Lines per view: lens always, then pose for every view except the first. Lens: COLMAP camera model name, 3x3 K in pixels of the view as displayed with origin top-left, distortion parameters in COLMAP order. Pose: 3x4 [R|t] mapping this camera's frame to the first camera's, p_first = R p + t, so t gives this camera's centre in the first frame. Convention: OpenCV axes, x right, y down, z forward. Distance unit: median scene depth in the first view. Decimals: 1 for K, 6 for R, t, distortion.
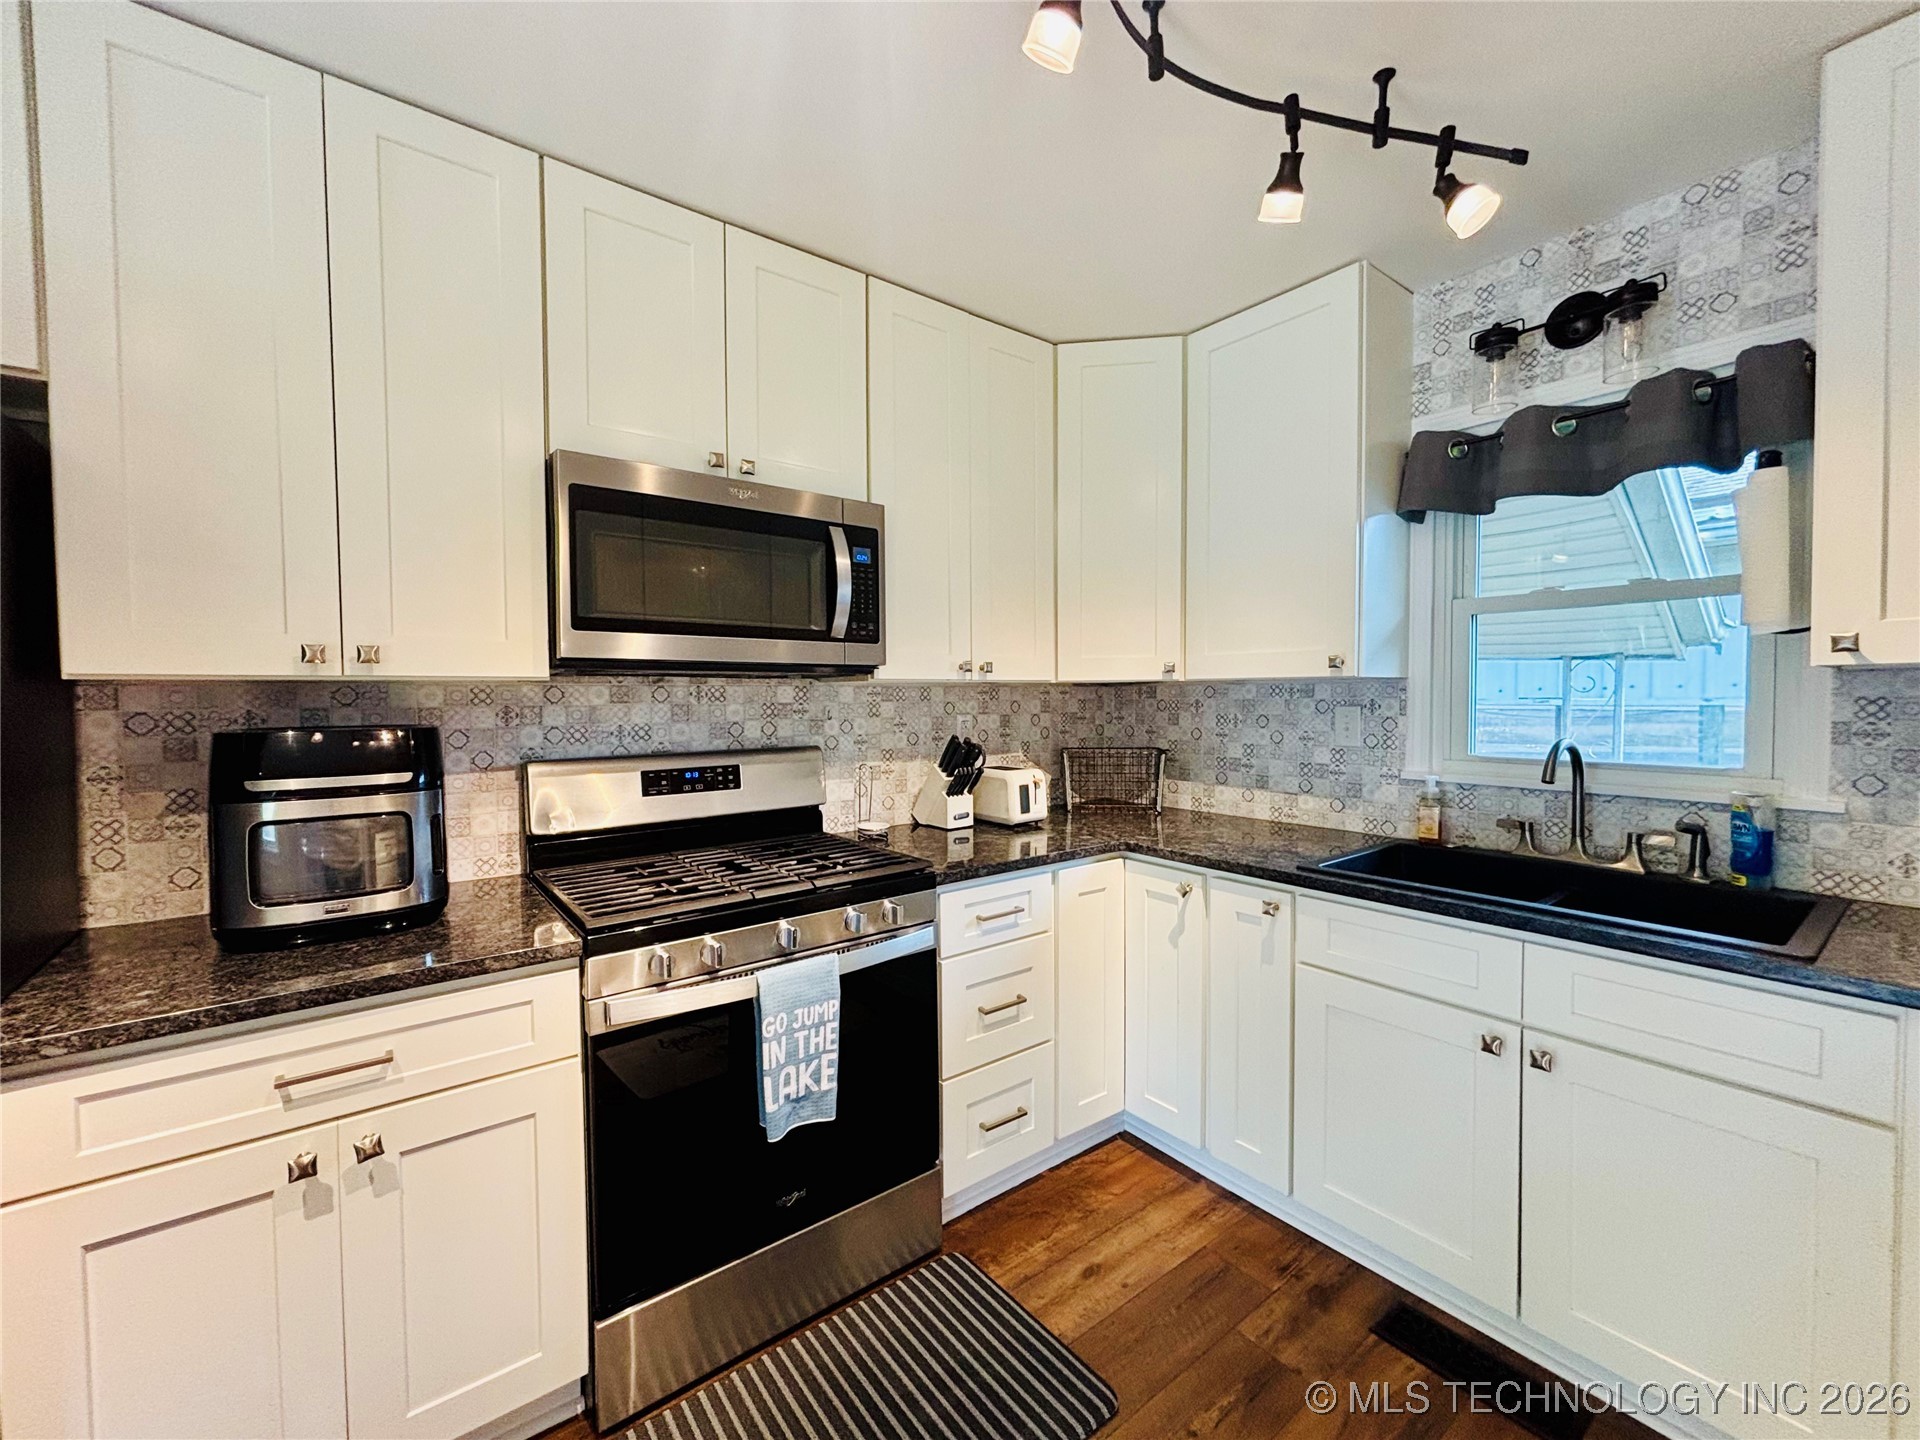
lens RADIAL K [[775.8, 0, 959.7], [0, 775.8, 712.5], [0, 0, 1]] dist [-0.002523, 0.000589]
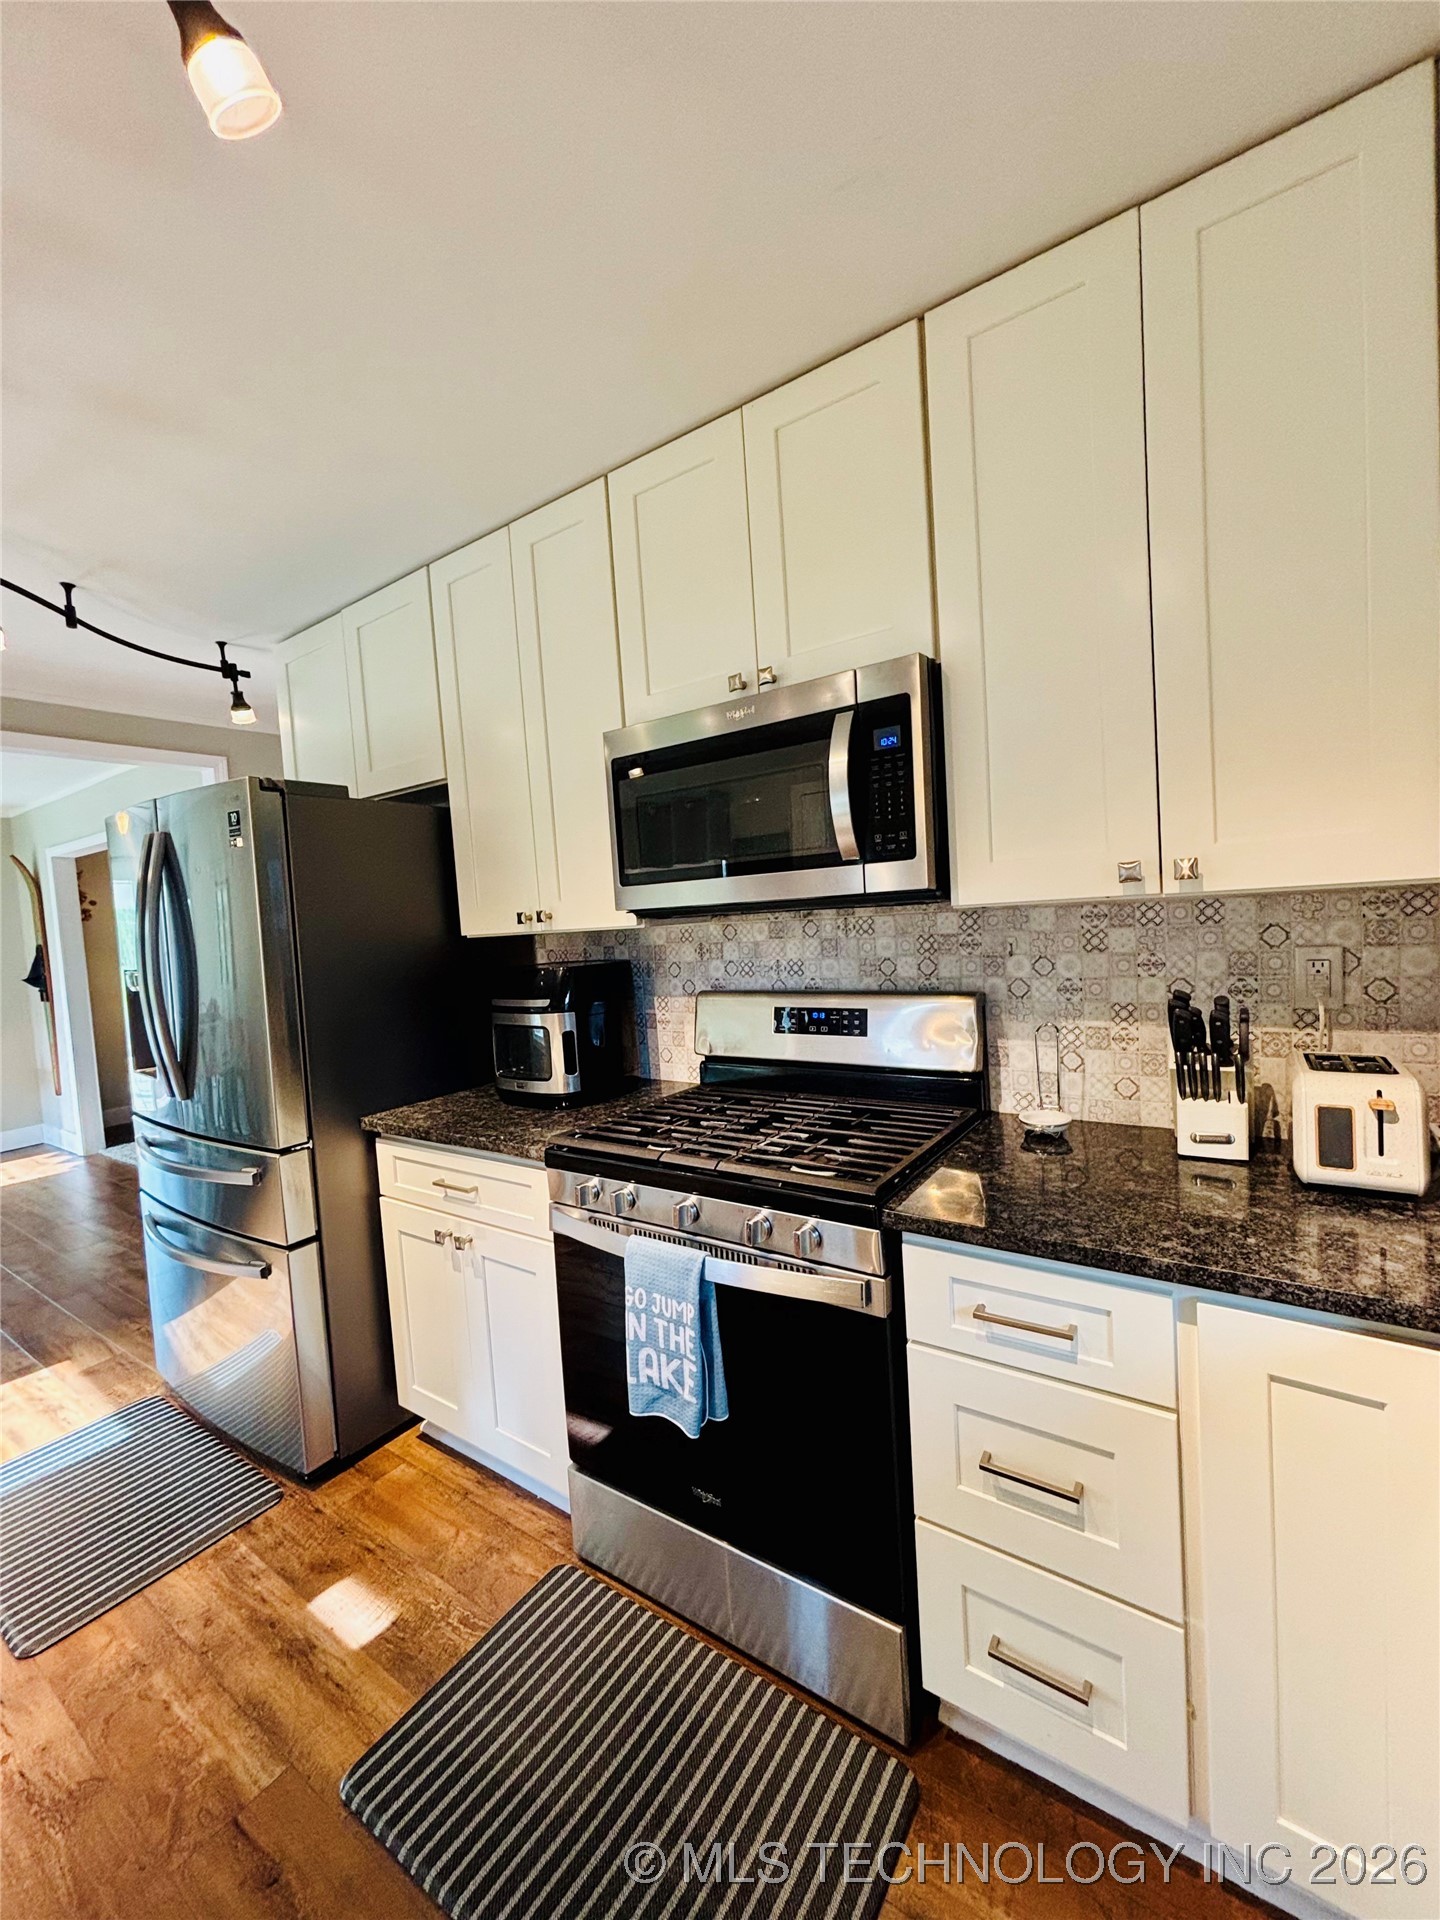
lens RADIAL K [[775.8, 0, 718.1], [0, 775.8, 953.5], [0, 0, 1]] dist [-0.002523, 0.000589]
pose [[0.301601, 0.034707, -0.952802, 0.519016], [0.035948, 0.998213, 0.047740, -0.044526], [0.952756, -0.048650, 0.299814, 0.632866]]
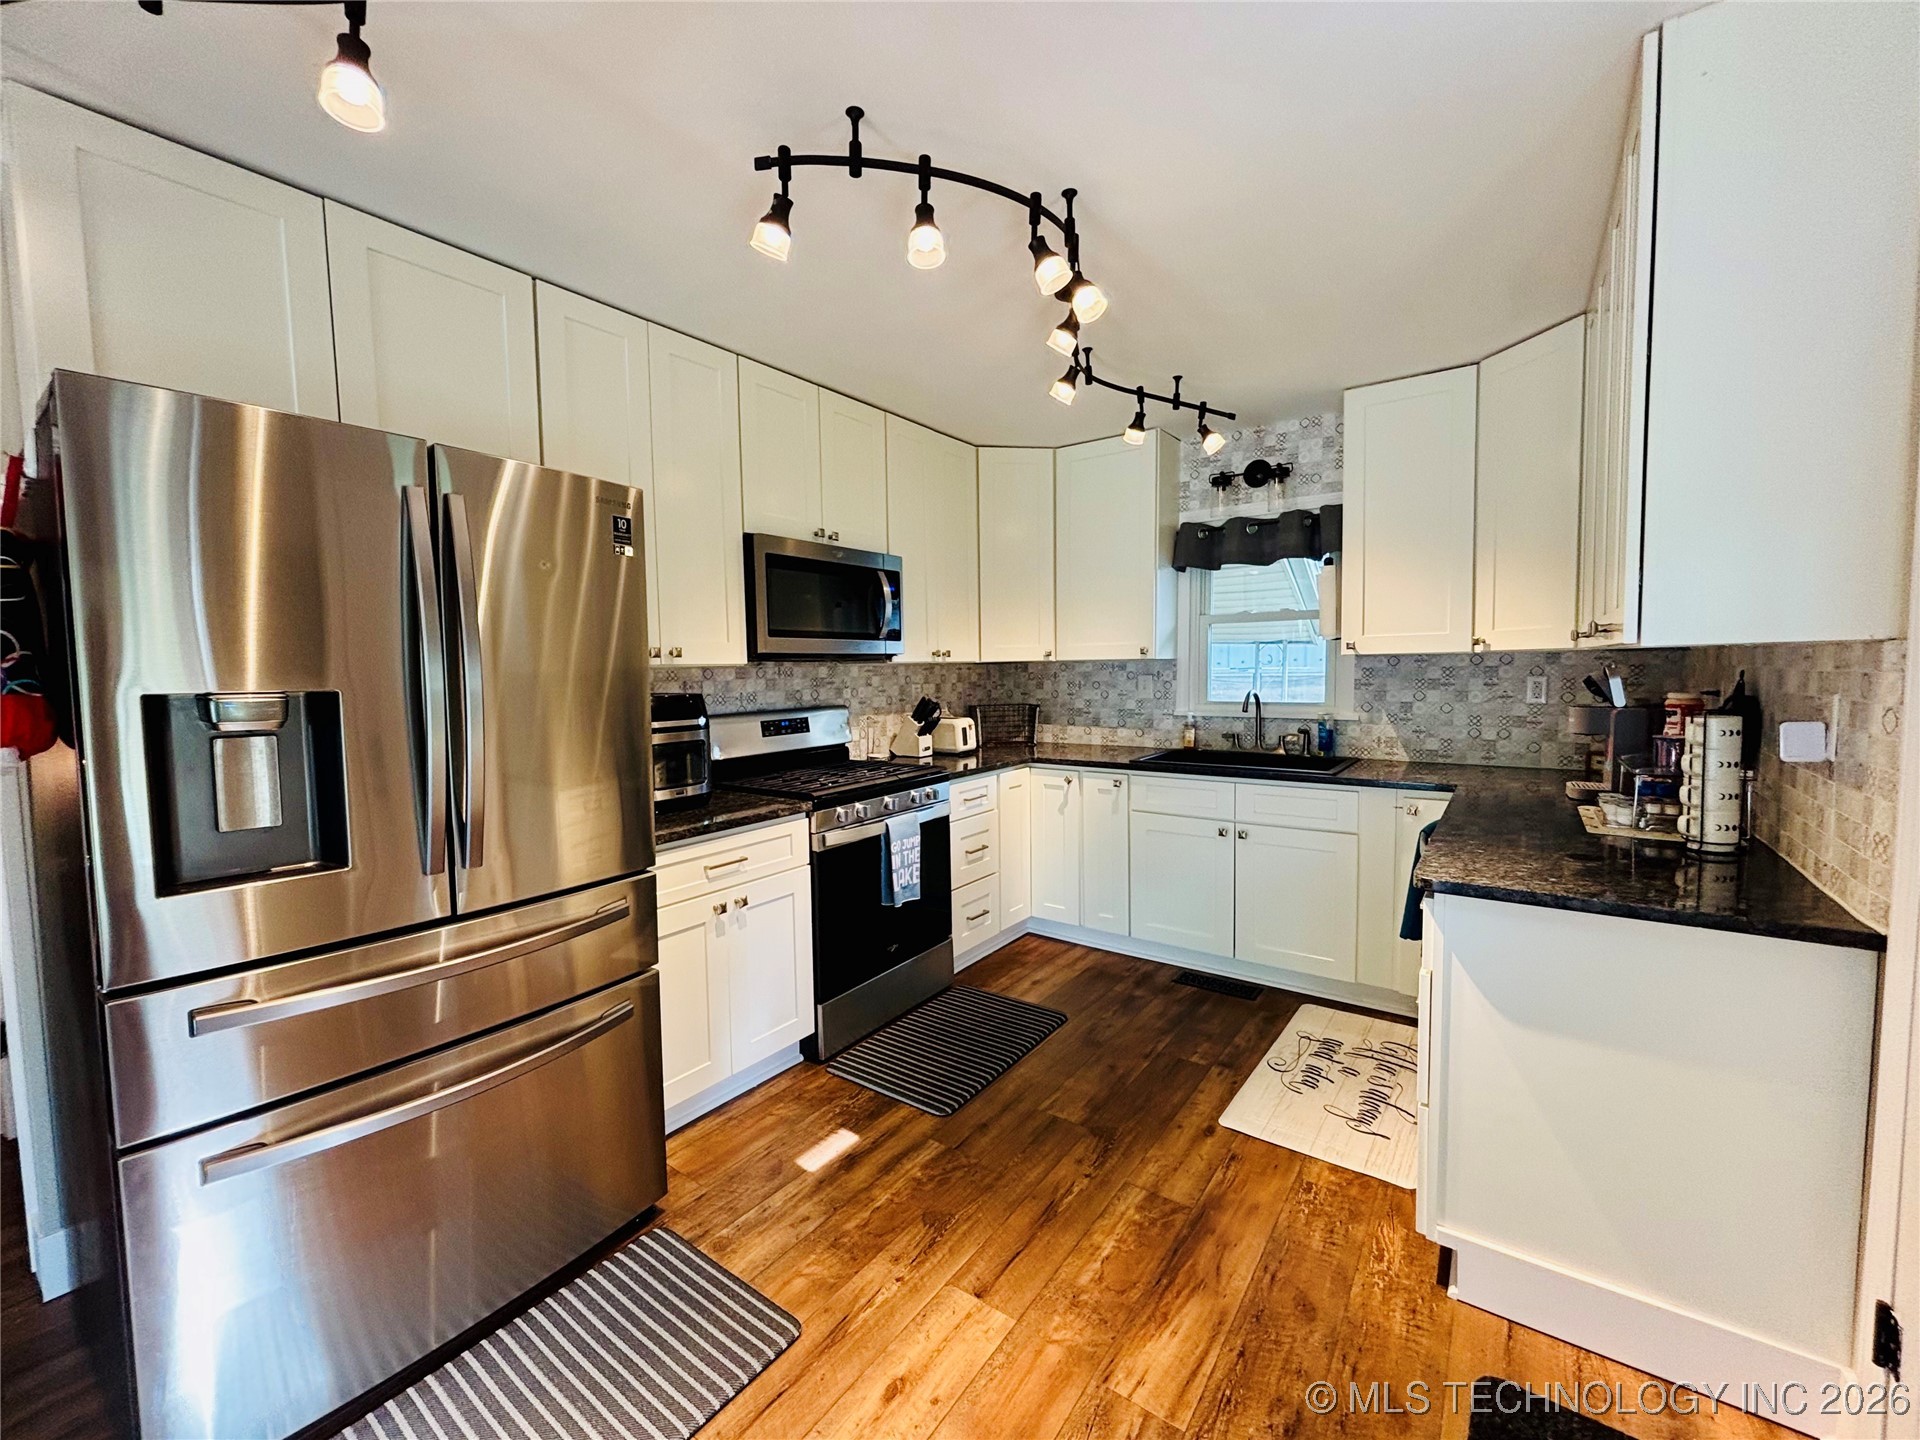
lens RADIAL K [[775.8, 0, 954.1], [0, 775.8, 715.7], [0, 0, 1]] dist [-0.002523, 0.000589]
pose [[0.959038, -0.027760, 0.281914, -0.477732], [0.017481, 0.999090, 0.038912, 0.008846], [-0.282737, -0.032390, 0.958650, -0.643550]]
